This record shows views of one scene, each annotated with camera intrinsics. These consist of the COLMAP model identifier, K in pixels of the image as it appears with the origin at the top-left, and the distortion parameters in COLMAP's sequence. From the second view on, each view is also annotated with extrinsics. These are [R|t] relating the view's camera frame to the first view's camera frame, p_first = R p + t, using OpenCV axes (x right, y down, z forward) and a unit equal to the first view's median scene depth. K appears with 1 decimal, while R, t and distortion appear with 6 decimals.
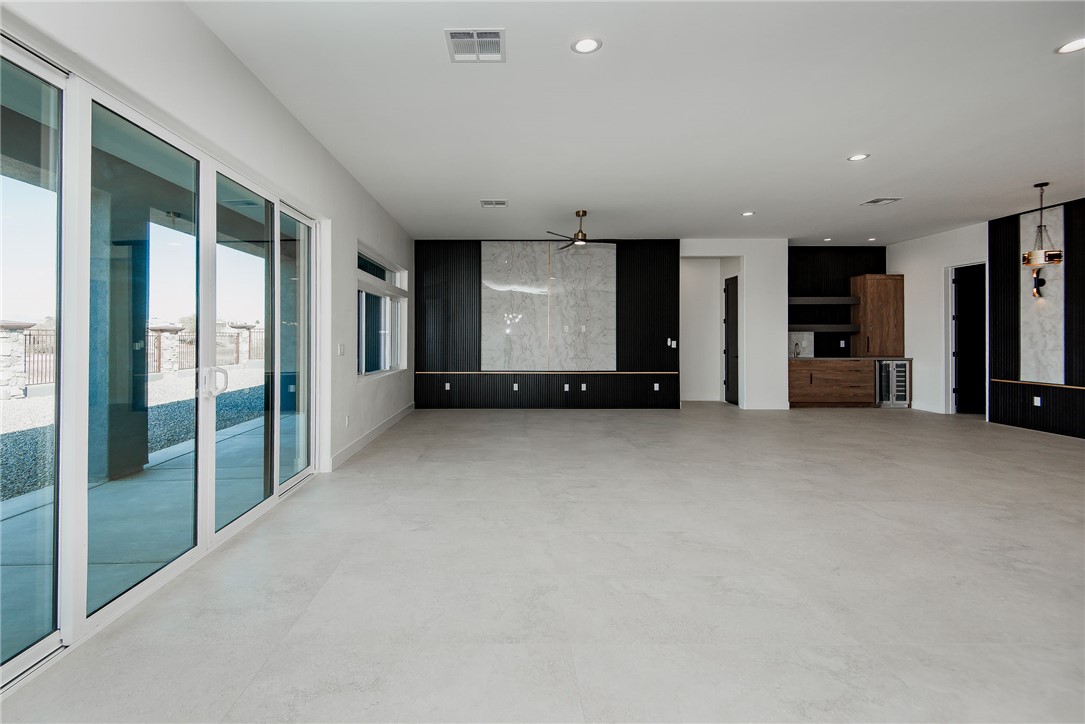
lens RADIAL K [[493.6, 0, 539.7], [0, 493.6, 333.3], [0, 0, 1]] dist [-0.000092, -0.000260]
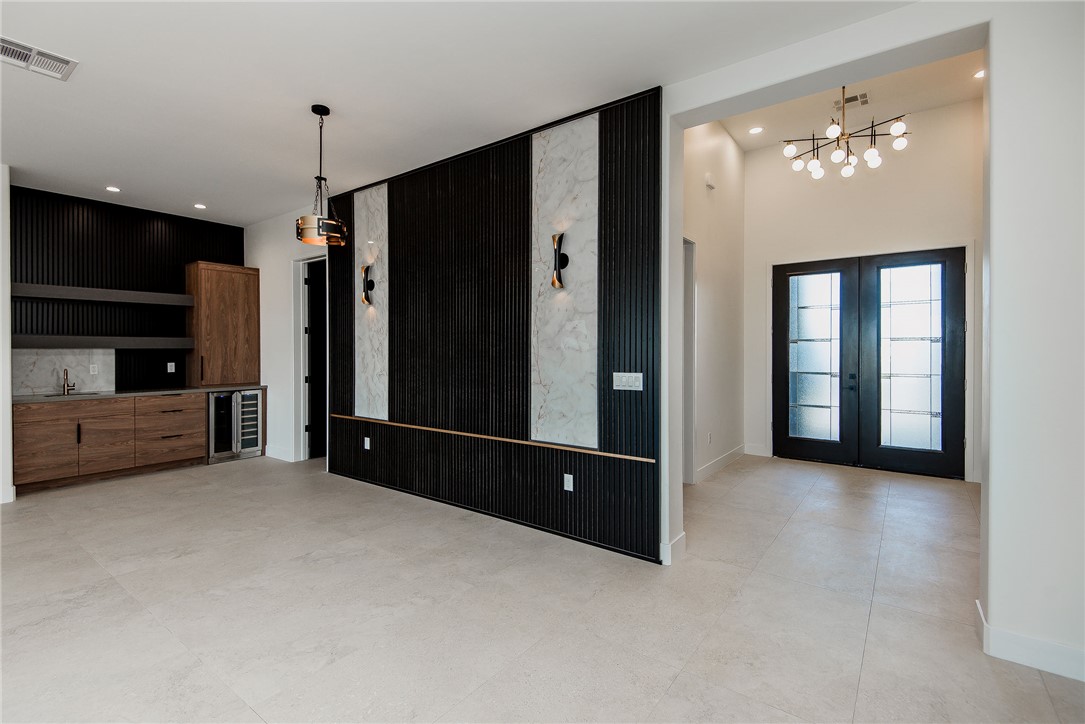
lens RADIAL K [[494.0, 0, 540.4], [0, 494.0, 350.5], [0, 0, 1]] dist [0.000887, -0.000158]
pose [[0.592182, -0.002624, 0.805800, 0.411855], [-0.002810, 0.999982, 0.005321, -0.005945], [-0.805799, -0.005415, 0.592164, 0.253054]]
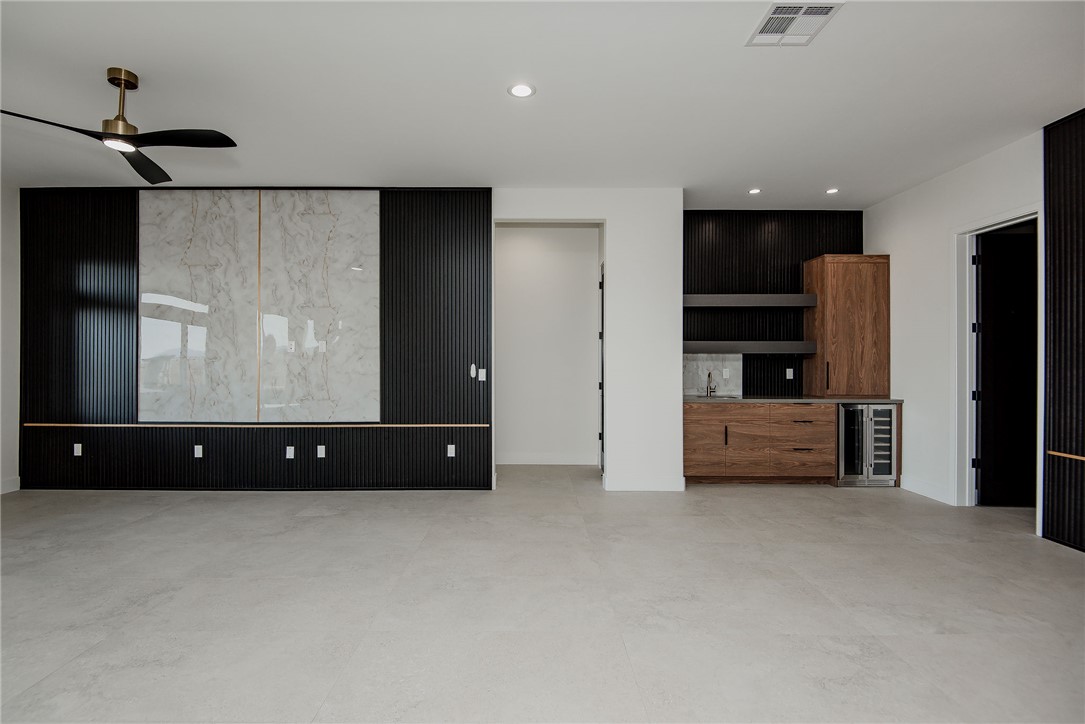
lens RADIAL K [[523.3, 0, 547.0], [0, 523.3, 357.7], [0, 0, 1]] dist [0.025324, -0.021457]
pose [[0.999858, 0.002455, 0.016670, 0.333516], [-0.002528, 0.999987, 0.004352, -0.000146], [-0.016659, -0.004394, 0.999852, 0.397250]]
